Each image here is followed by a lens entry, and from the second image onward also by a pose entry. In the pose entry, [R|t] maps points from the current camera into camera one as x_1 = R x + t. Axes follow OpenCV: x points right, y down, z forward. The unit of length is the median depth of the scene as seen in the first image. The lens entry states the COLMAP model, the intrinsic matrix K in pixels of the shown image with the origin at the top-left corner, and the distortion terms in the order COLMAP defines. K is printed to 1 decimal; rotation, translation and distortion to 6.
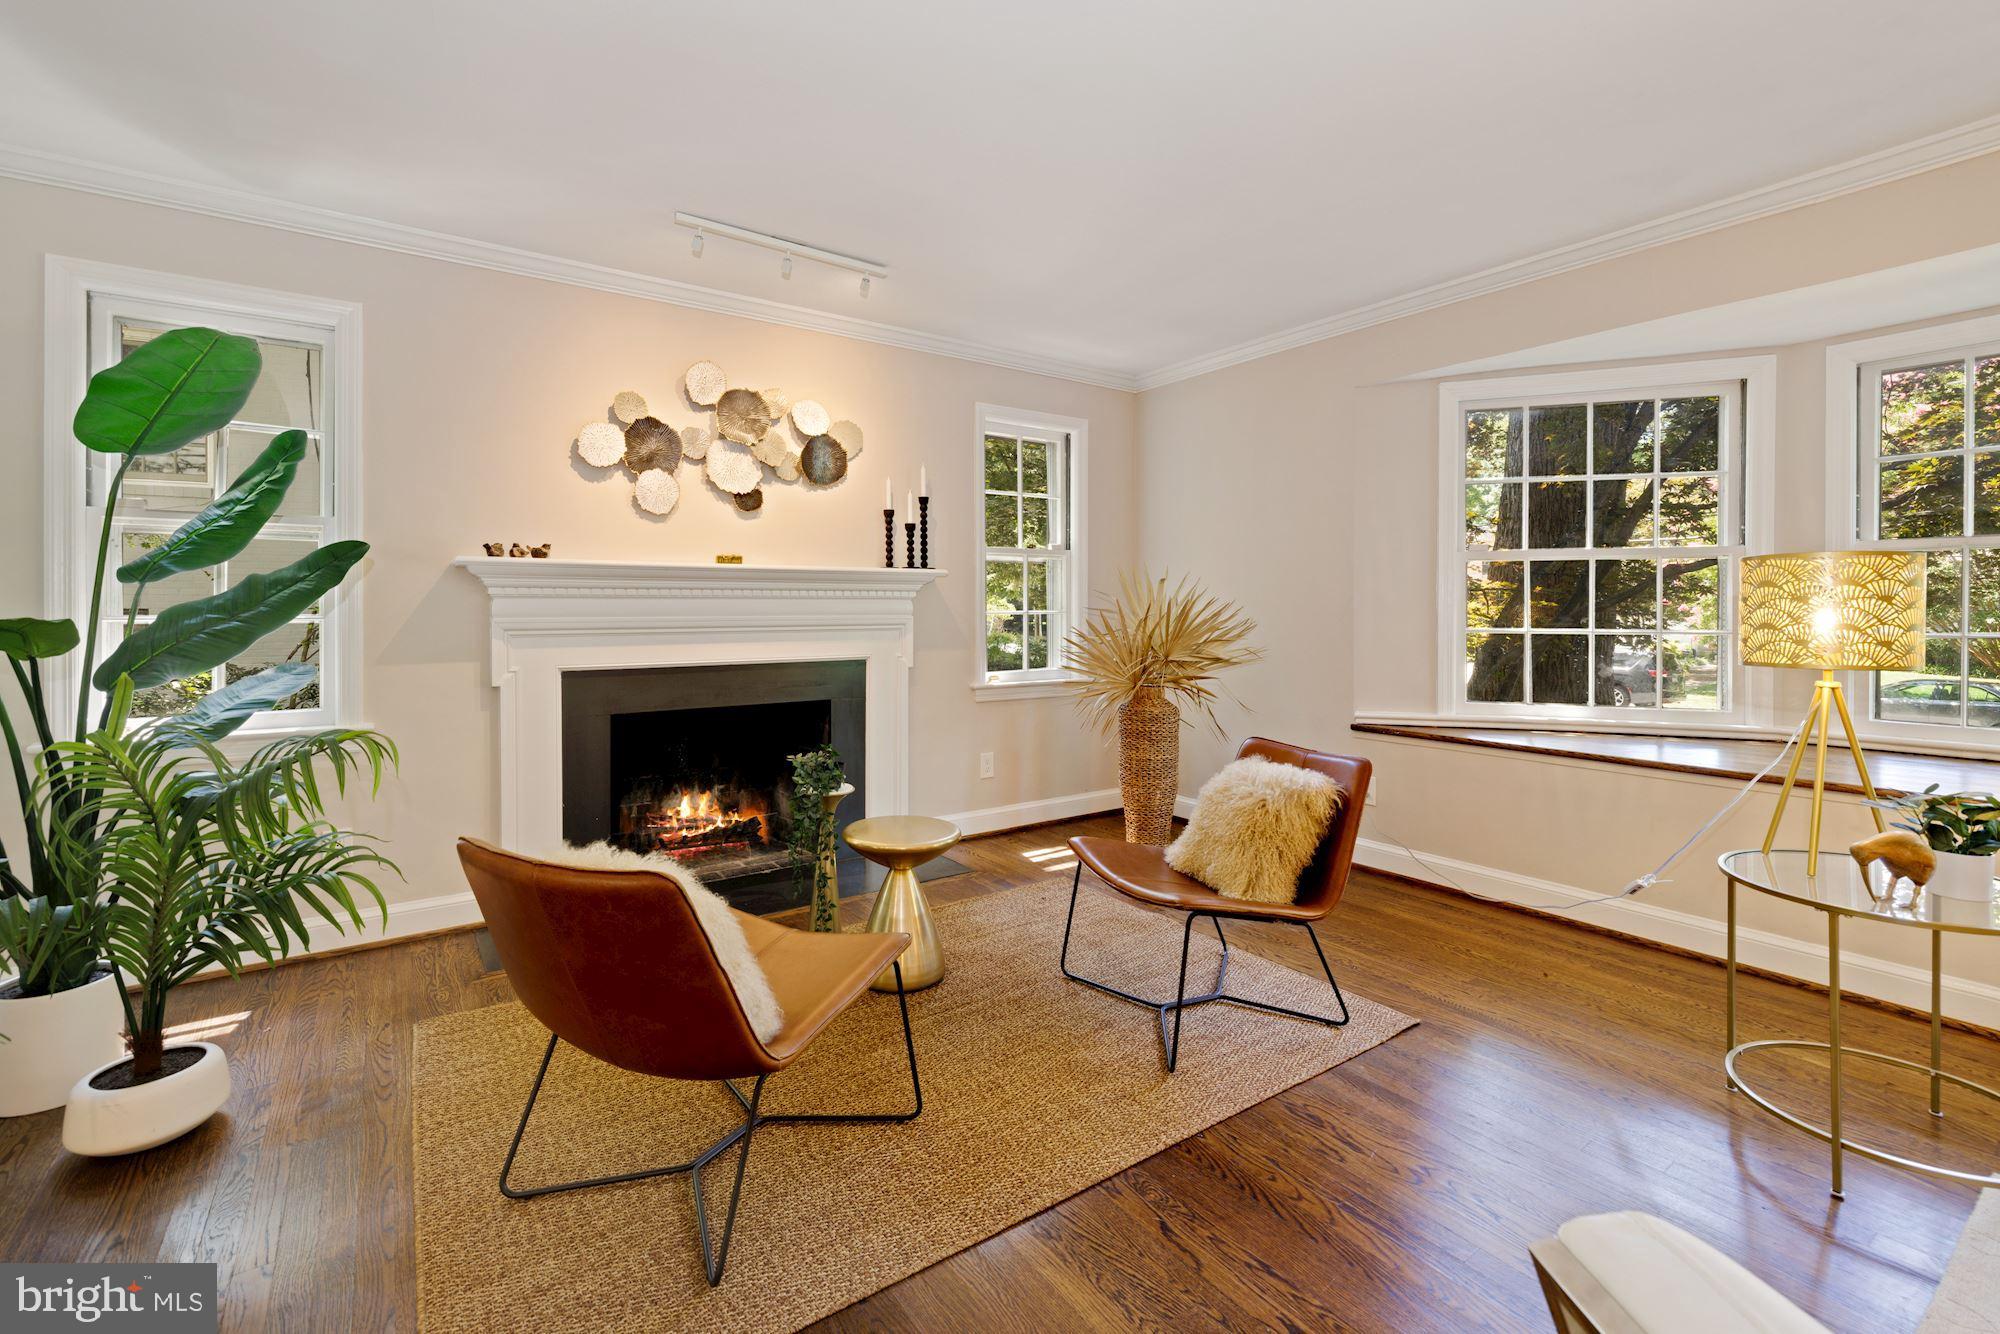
lens RADIAL K [[900.7, 0, 1003.8], [0, 900.7, 615.4], [0, 0, 1]] dist [0.000701, 0.000037]
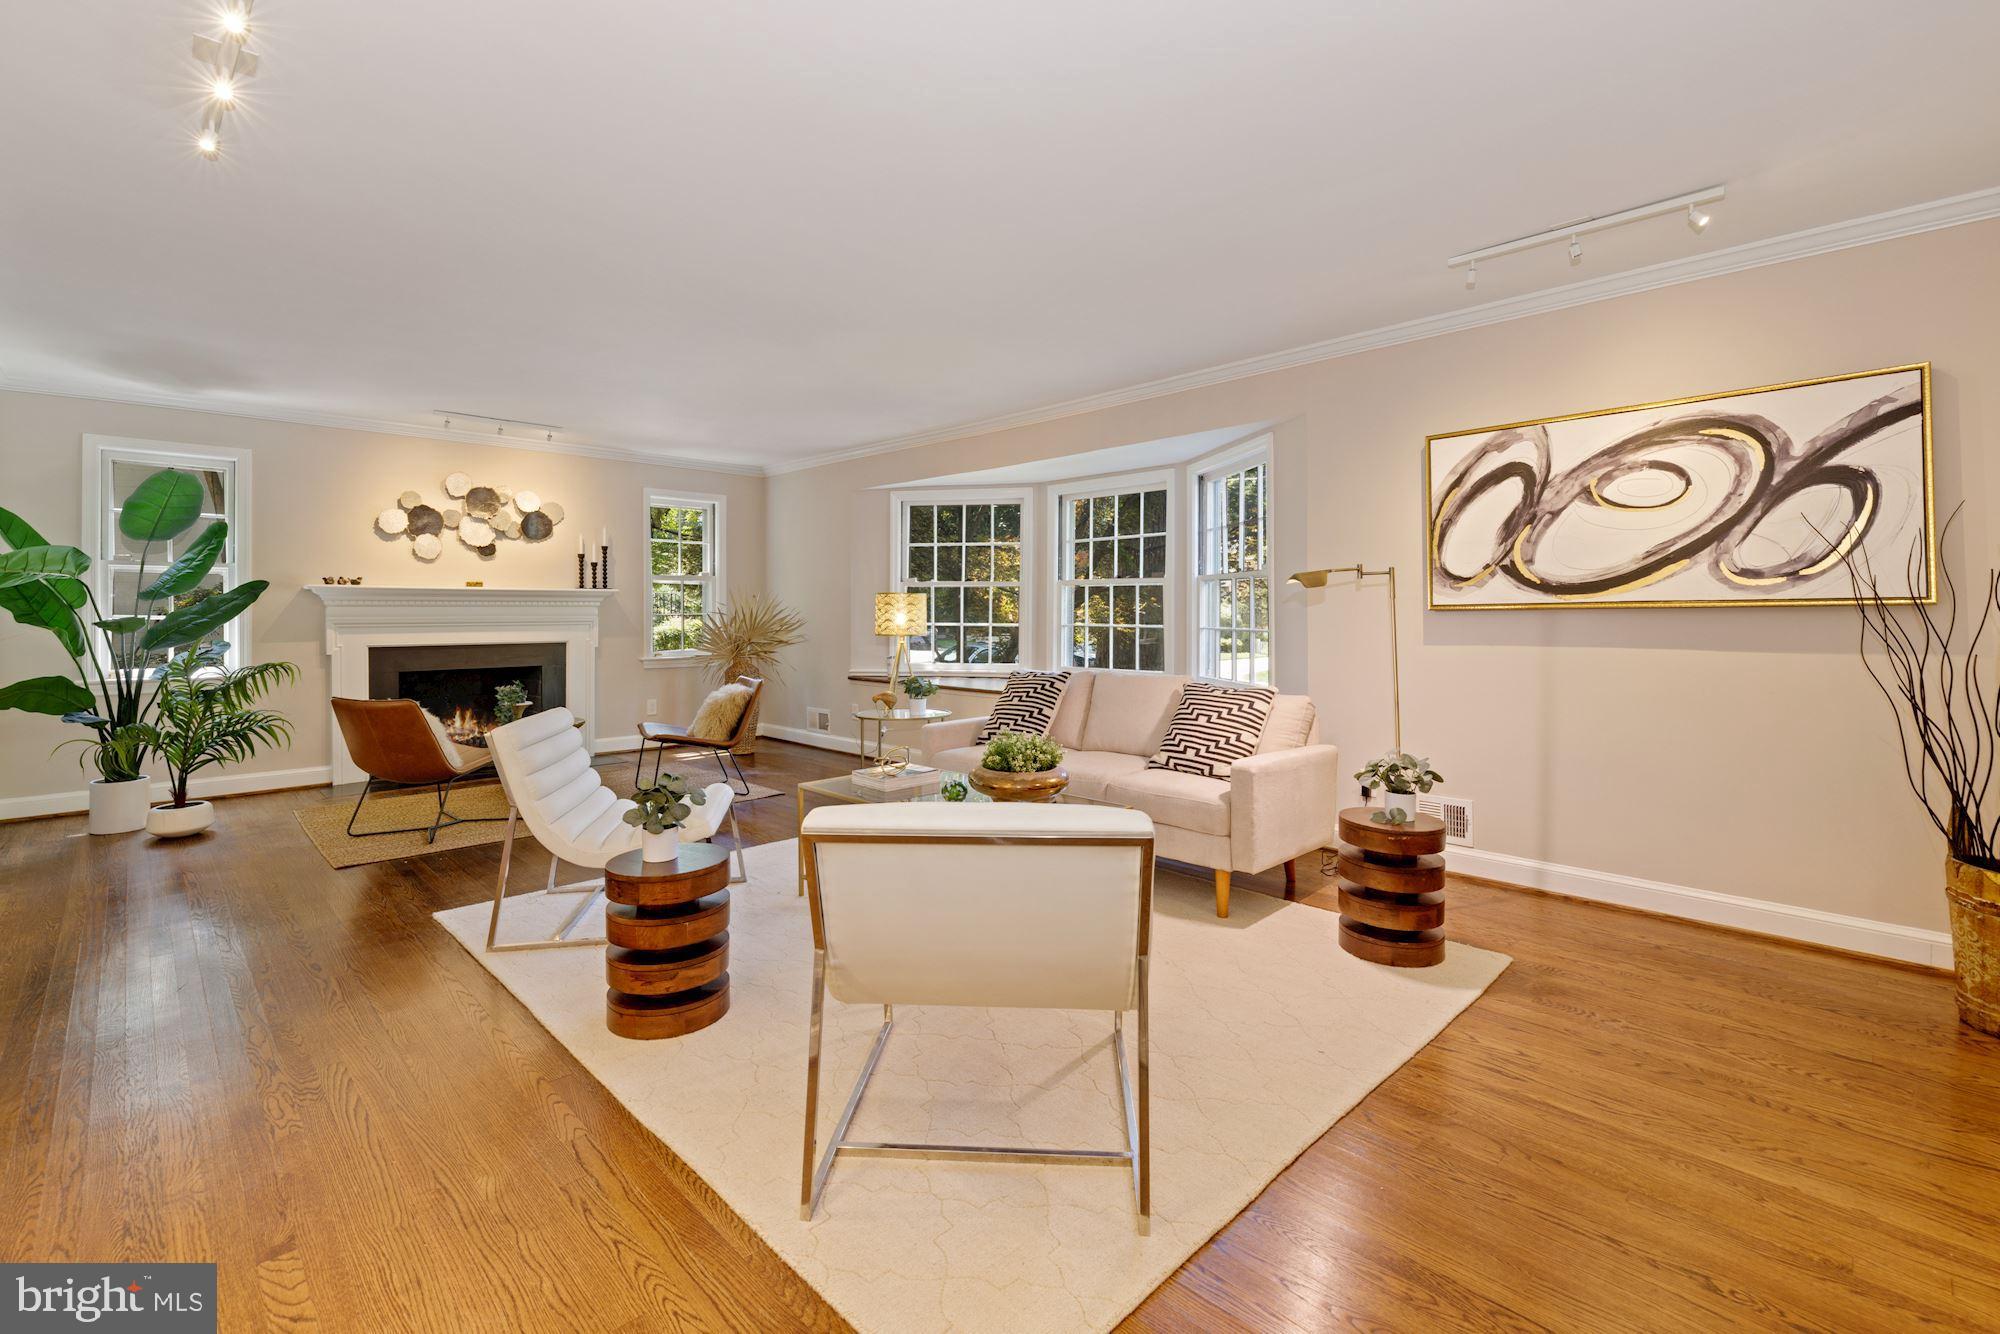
lens RADIAL K [[900.7, 0, 1008.9], [0, 900.7, 613.8], [0, 0, 1]] dist [0.000701, 0.000037]
pose [[0.985149, 0.000011, 0.171699, 0.422407], [0.000784, 0.999989, -0.004560, 0.003888], [-0.171697, 0.004627, 0.985139, -0.910720]]
